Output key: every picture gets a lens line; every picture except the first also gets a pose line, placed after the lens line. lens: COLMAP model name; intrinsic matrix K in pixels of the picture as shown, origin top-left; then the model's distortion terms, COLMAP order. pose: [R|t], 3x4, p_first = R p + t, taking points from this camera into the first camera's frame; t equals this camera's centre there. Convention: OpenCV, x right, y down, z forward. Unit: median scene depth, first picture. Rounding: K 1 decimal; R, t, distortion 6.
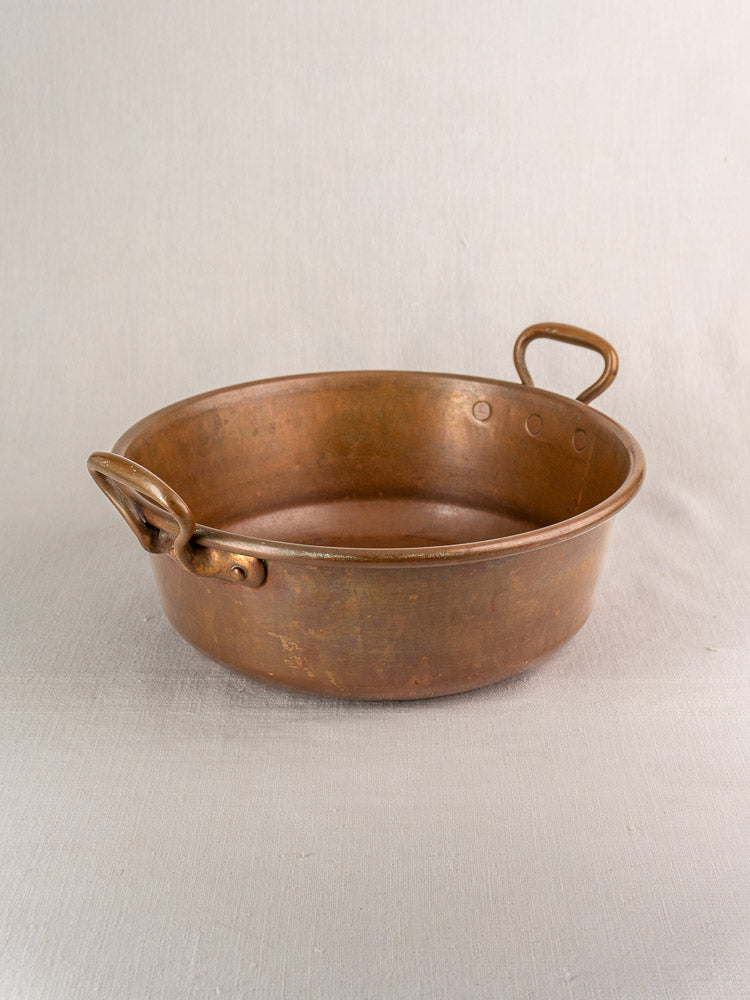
lens RADIAL K [[1567.0, 0, 360.9], [0, 1567.0, 444.7], [0, 0, 1]] dist [-0.029969, 0.044152]
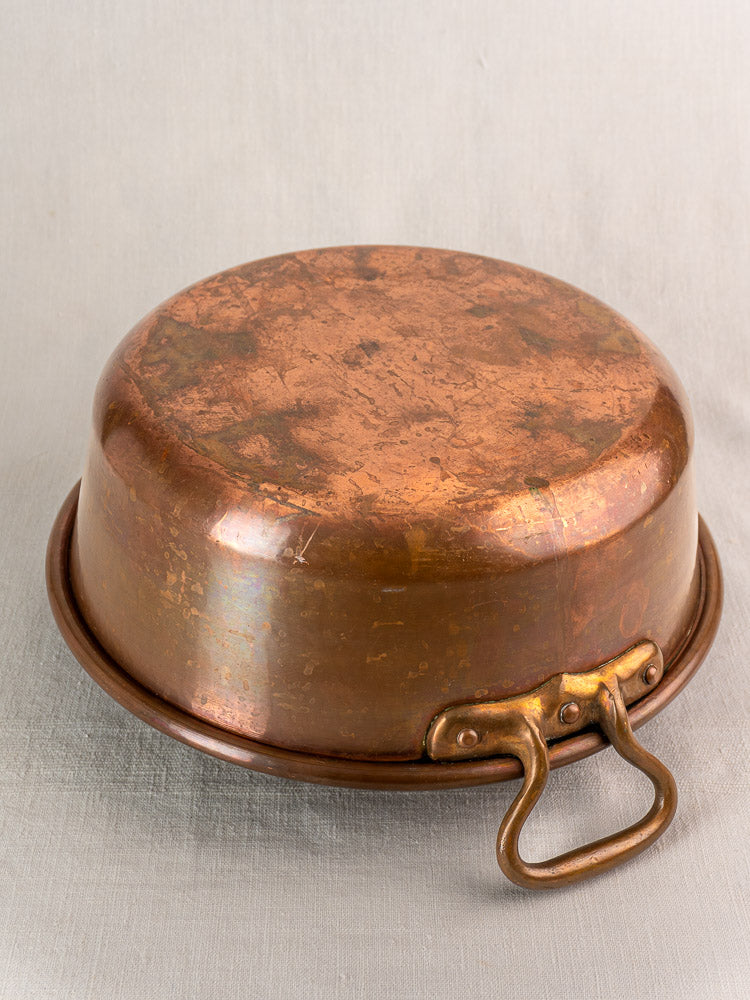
lens RADIAL K [[1546.8, 0, 388.3], [0, 1546.8, 497.2], [0, 0, 1]] dist [-0.016663, 0.120803]
pose [[0.998916, -0.002568, 0.046470, -0.025405], [-0.009659, 0.965295, 0.260983, -0.169256], [-0.045528, -0.261149, 0.964224, 0.274774]]
